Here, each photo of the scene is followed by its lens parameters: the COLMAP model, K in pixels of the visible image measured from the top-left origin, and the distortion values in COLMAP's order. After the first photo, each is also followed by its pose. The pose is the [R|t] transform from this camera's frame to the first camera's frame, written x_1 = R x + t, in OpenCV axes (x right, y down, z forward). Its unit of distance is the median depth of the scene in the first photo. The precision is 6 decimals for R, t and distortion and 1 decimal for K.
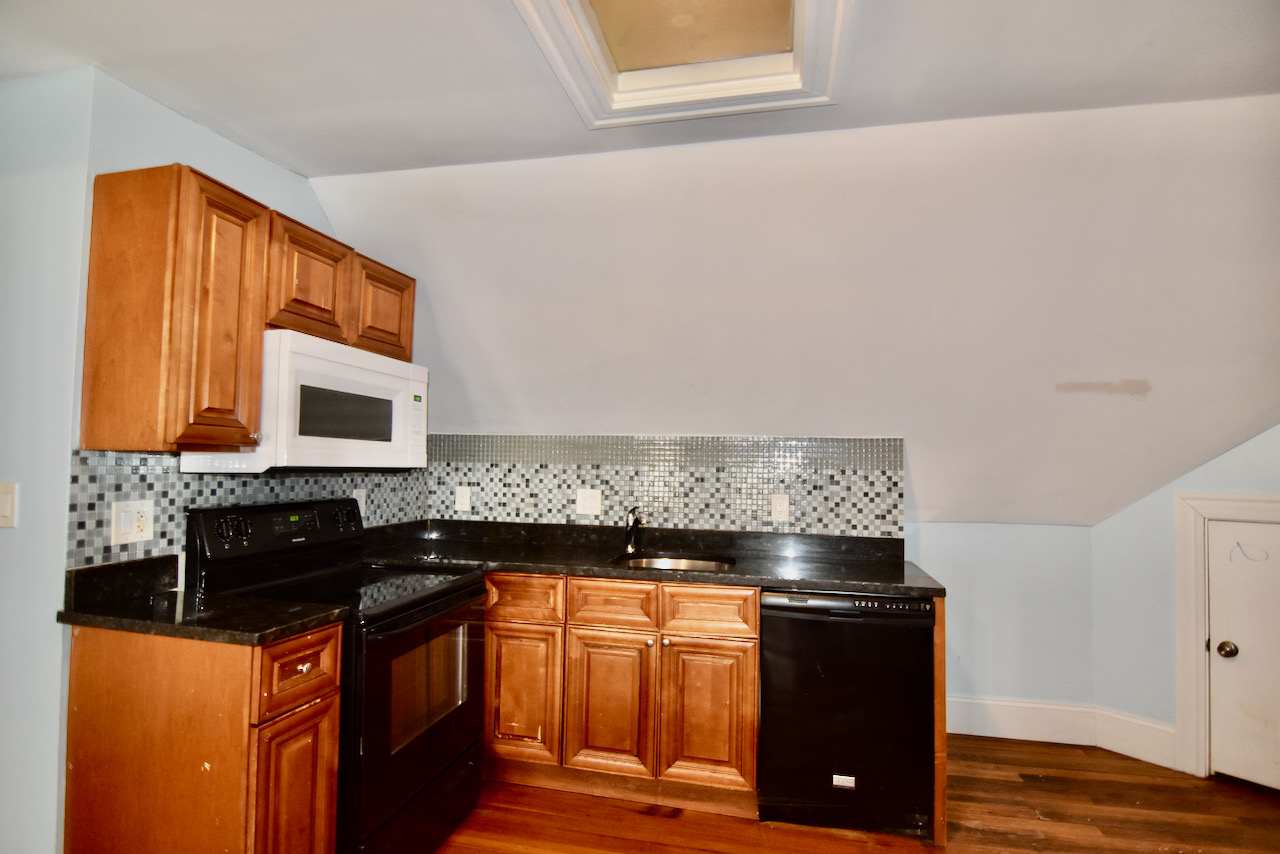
lens RADIAL K [[647.6, 0, 634.5], [0, 647.6, 432.4], [0, 0, 1]] dist [-0.017198, -0.001842]
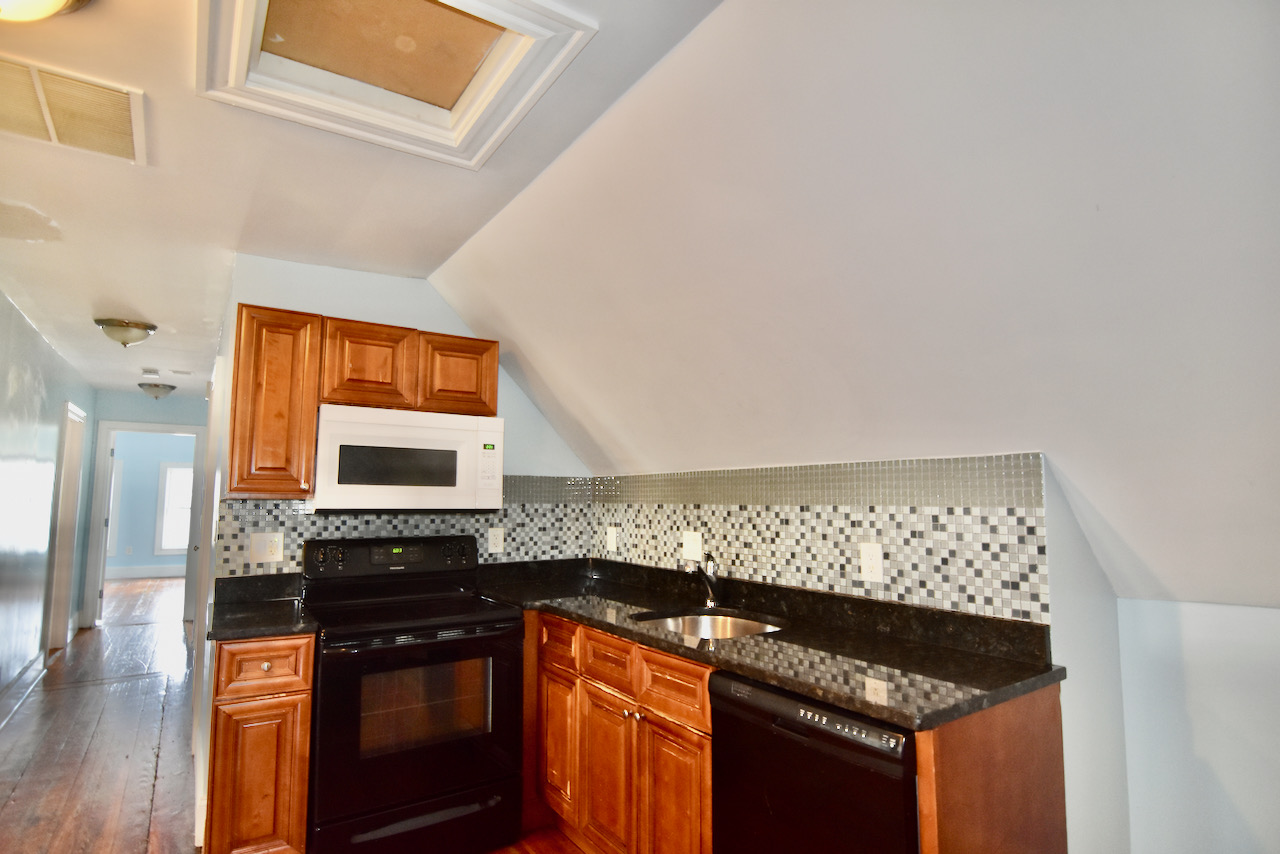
lens RADIAL K [[647.6, 0, 641.8], [0, 647.6, 431.9], [0, 0, 1]] dist [-0.017198, -0.001842]
pose [[0.732053, -0.087550, -0.675599, 0.597593], [0.044427, 0.995732, -0.080896, 0.023375], [0.679798, 0.029205, 0.732818, 0.348592]]
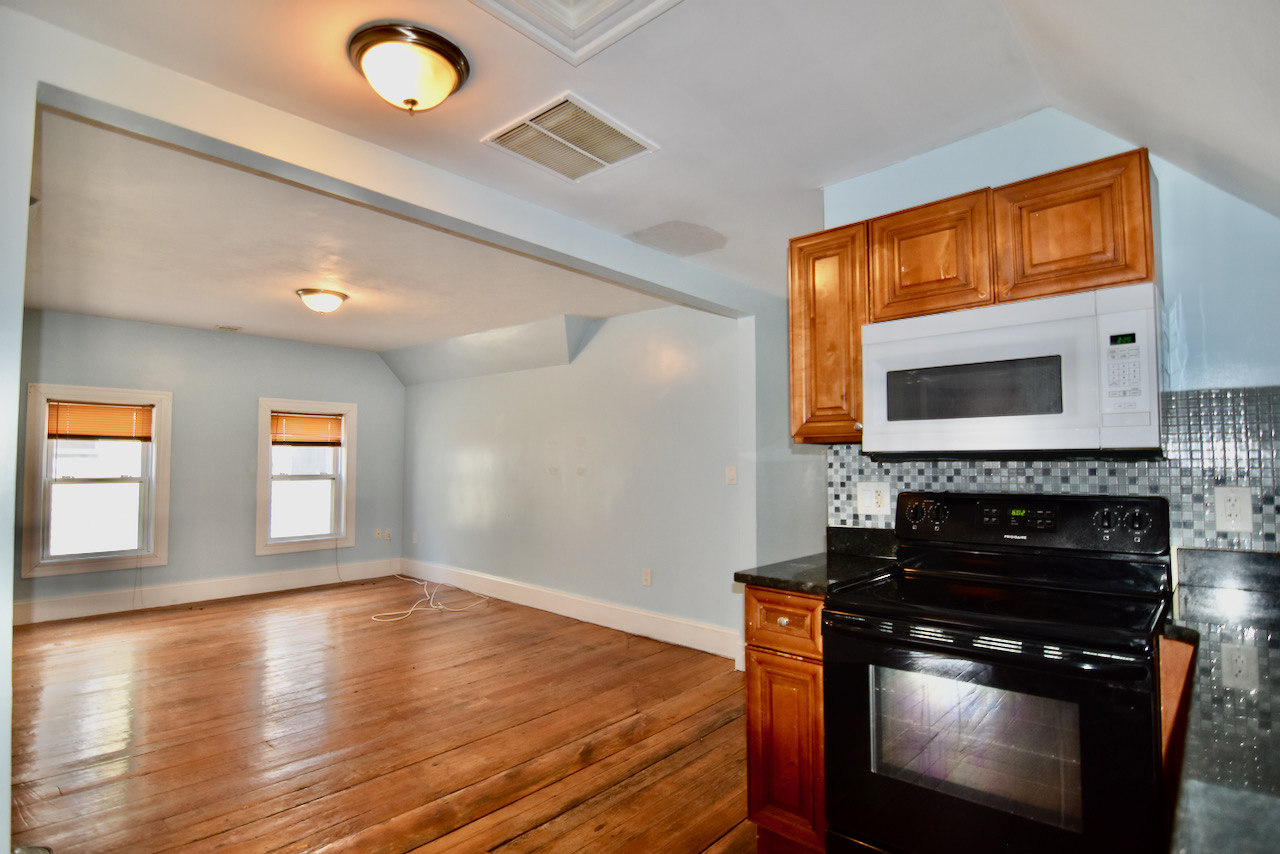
lens RADIAL K [[647.6, 0, 632.2], [0, 647.6, 431.4], [0, 0, 1]] dist [-0.017198, -0.001842]
pose [[-0.489248, -0.059853, -0.870088, 0.422737], [0.039826, 0.995068, -0.090845, 0.072597], [0.871235, -0.079098, -0.484452, 0.852326]]
